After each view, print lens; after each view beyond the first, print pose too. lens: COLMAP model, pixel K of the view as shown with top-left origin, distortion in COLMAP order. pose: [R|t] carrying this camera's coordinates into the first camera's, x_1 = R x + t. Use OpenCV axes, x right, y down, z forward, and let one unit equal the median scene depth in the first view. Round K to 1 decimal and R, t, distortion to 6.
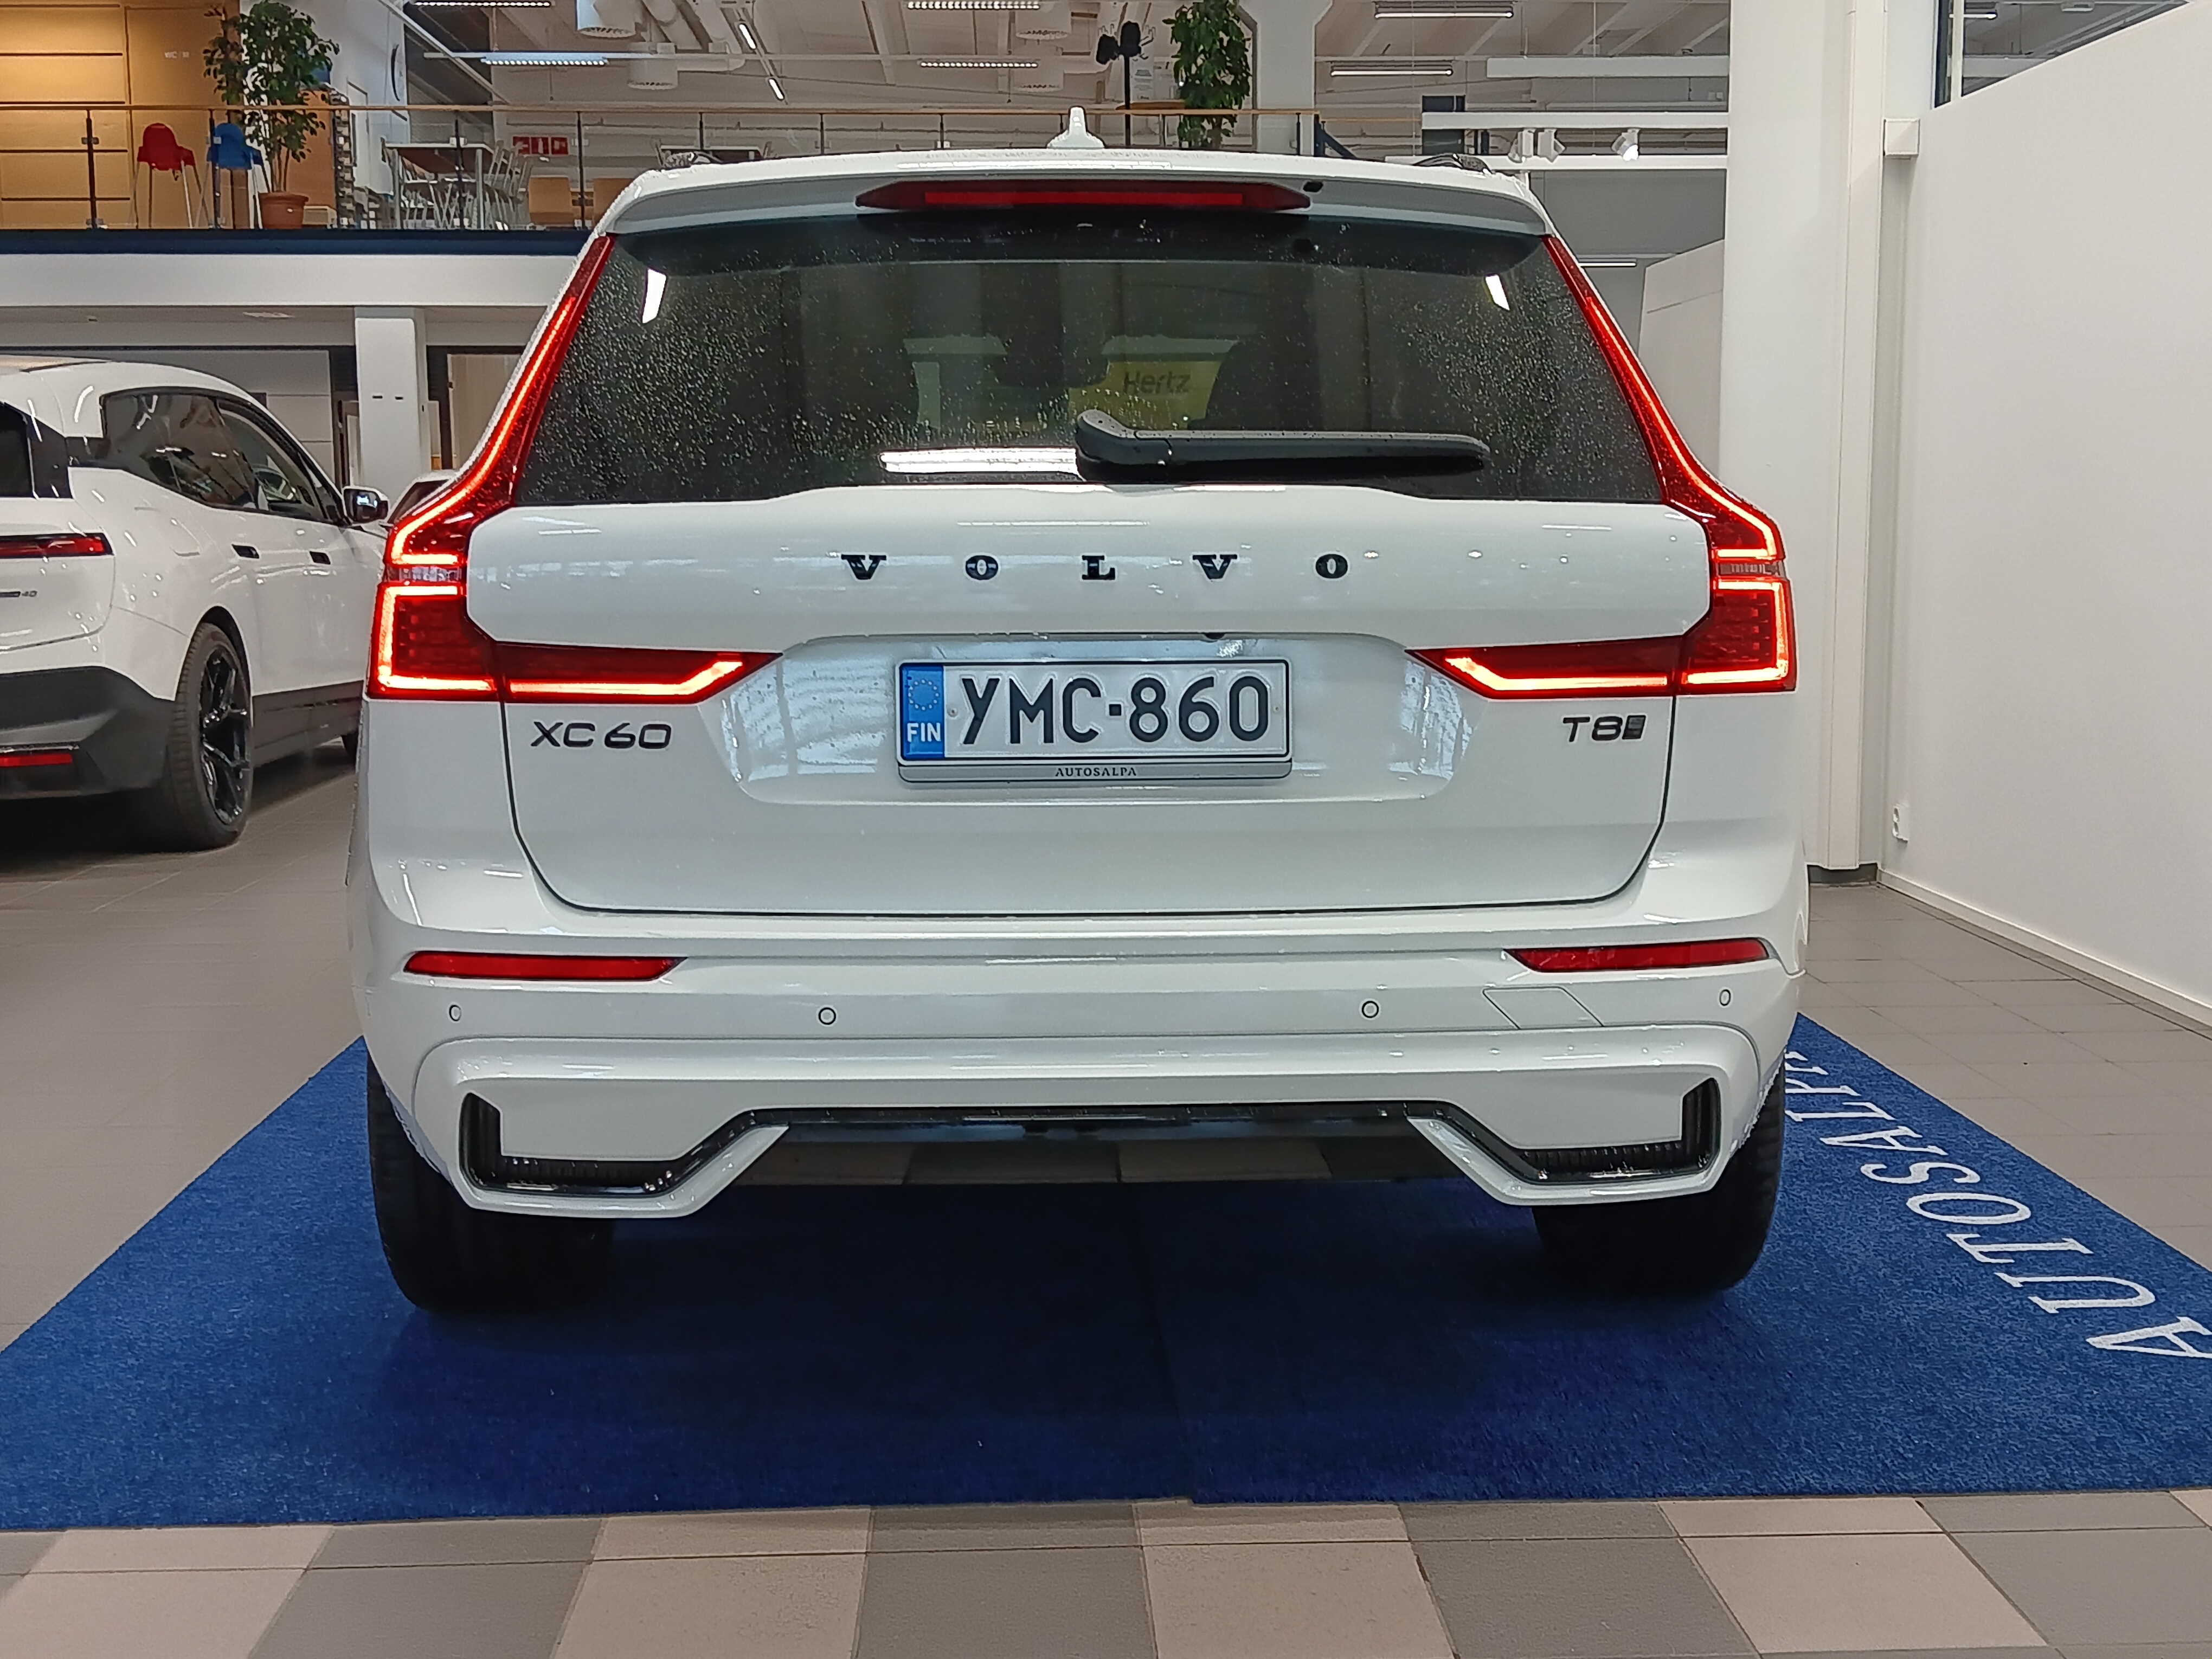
lens RADIAL K [[2644.6, 0, 1106.0], [0, 2644.6, 829.5], [0, 0, 1]] dist [0.183810, -0.557218]
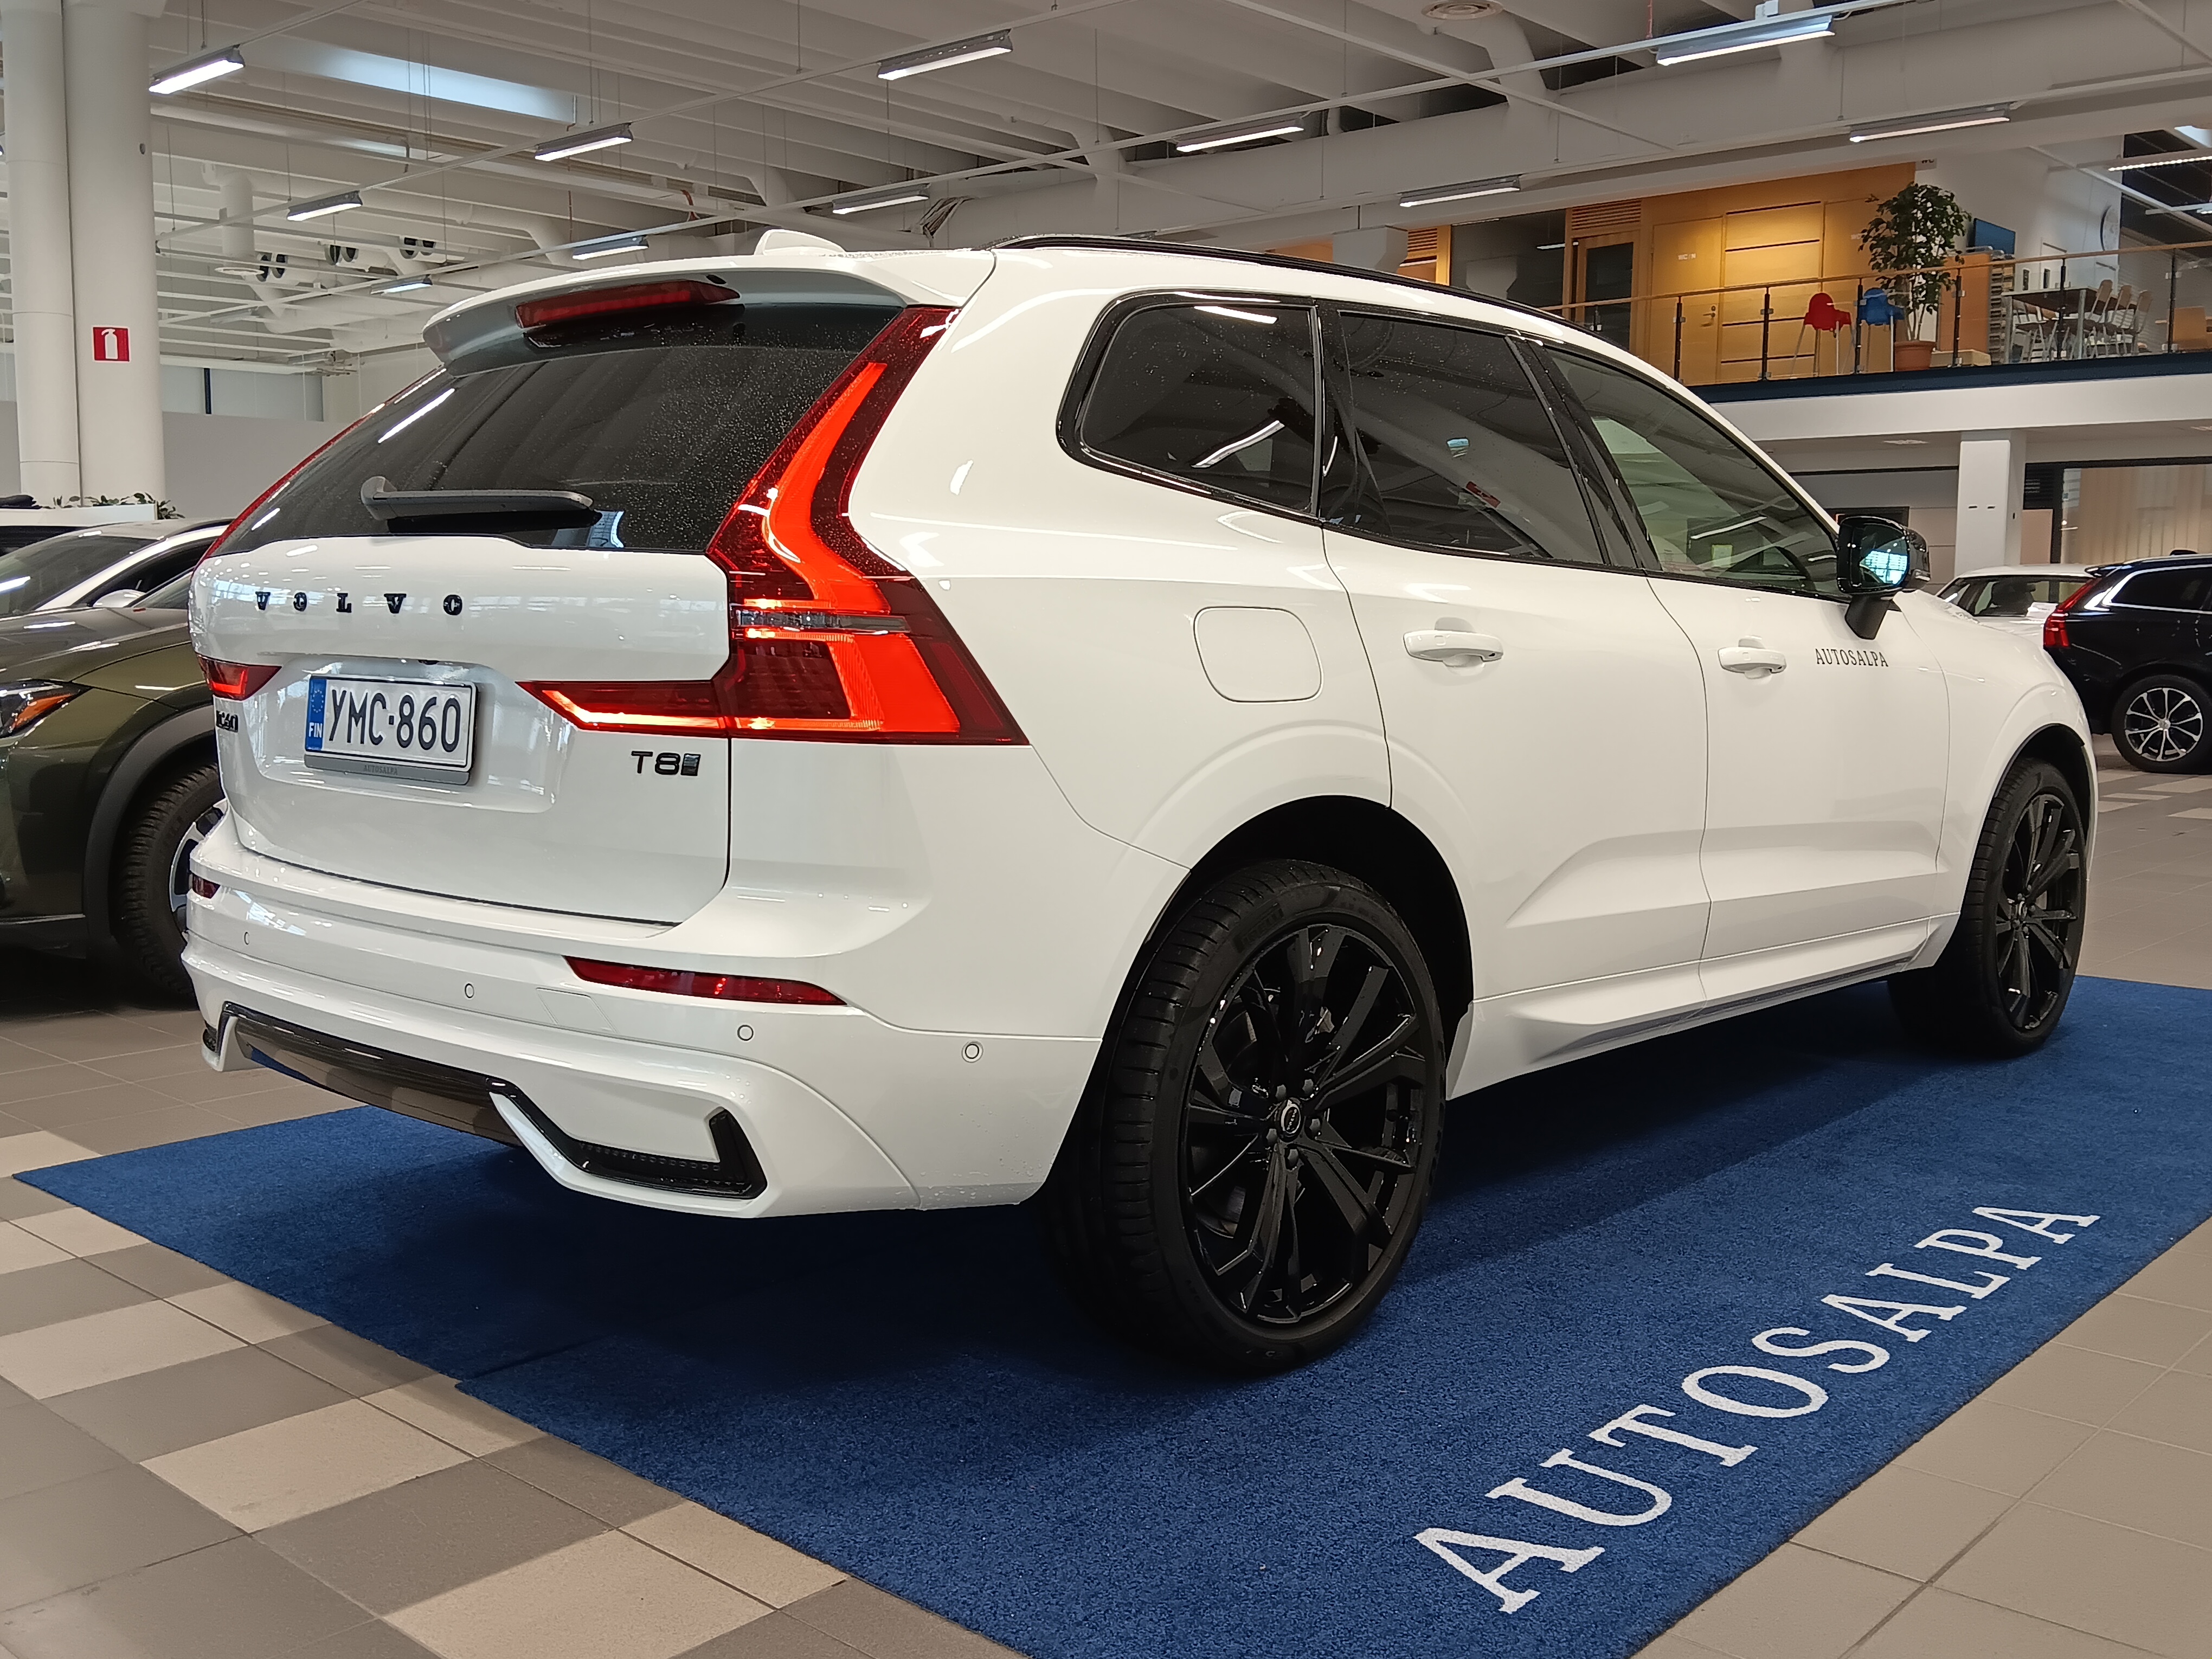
lens RADIAL K [[2110.2, 0, 1106.0], [0, 2110.2, 829.5], [0, 0, 1]] dist [0.081802, -0.177394]
pose [[0.712285, 0.085169, -0.696704, 0.922764], [-0.095334, 0.995151, 0.024187, -0.049960], [0.695386, 0.049192, 0.716951, 0.524177]]
